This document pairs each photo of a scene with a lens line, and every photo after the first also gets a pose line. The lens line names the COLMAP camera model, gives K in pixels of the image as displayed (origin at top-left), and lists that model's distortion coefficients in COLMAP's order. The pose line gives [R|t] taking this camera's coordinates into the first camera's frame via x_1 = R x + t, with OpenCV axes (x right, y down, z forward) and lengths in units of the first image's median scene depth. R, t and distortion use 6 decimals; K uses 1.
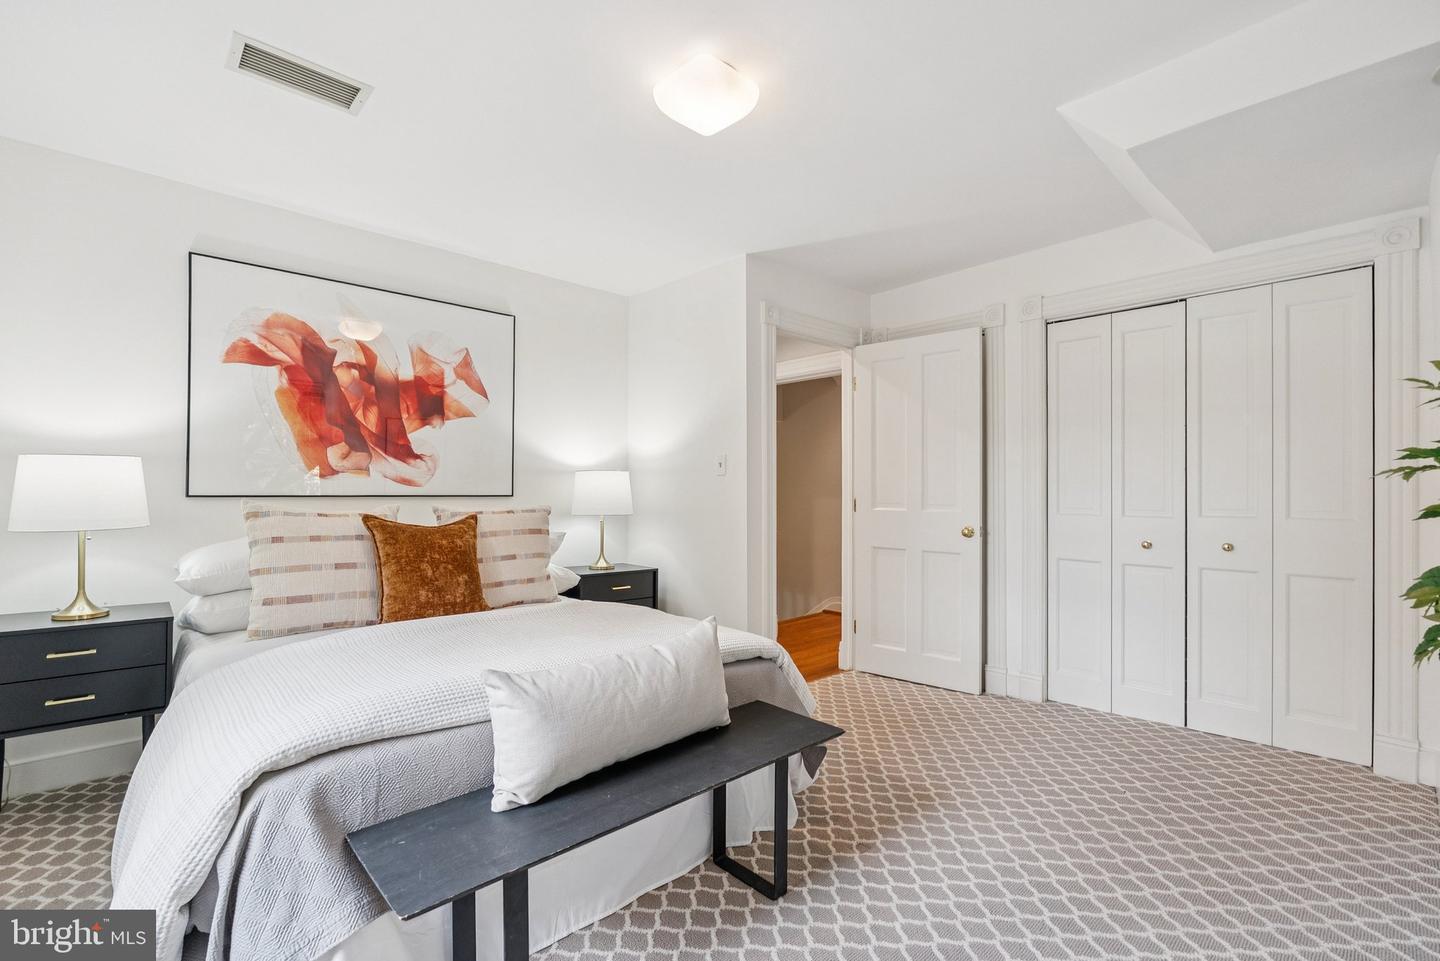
lens RADIAL K [[646.1, 0, 714.3], [0, 646.1, 487.1], [0, 0, 1]] dist [-0.003901, -0.000825]
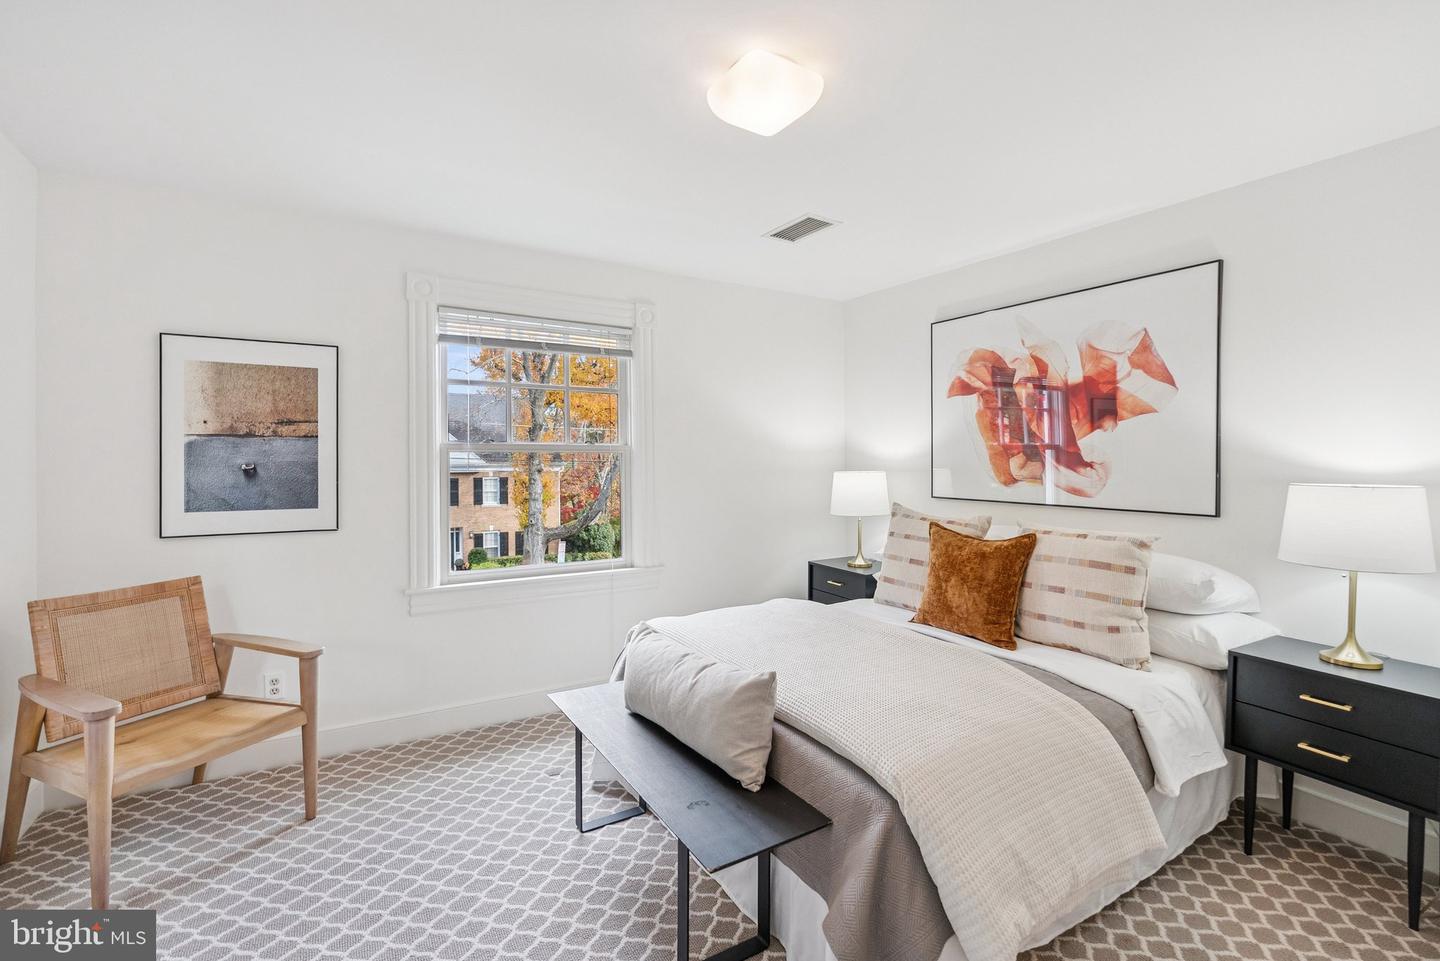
lens RADIAL K [[646.1, 0, 714.9], [0, 646.1, 469.8], [0, 0, 1]] dist [-0.003901, -0.000825]
pose [[-0.207700, 0.013348, -0.978101, 0.555419], [0.002525, 0.999911, 0.013109, -0.054955], [0.978189, 0.000253, -0.207715, 0.695071]]
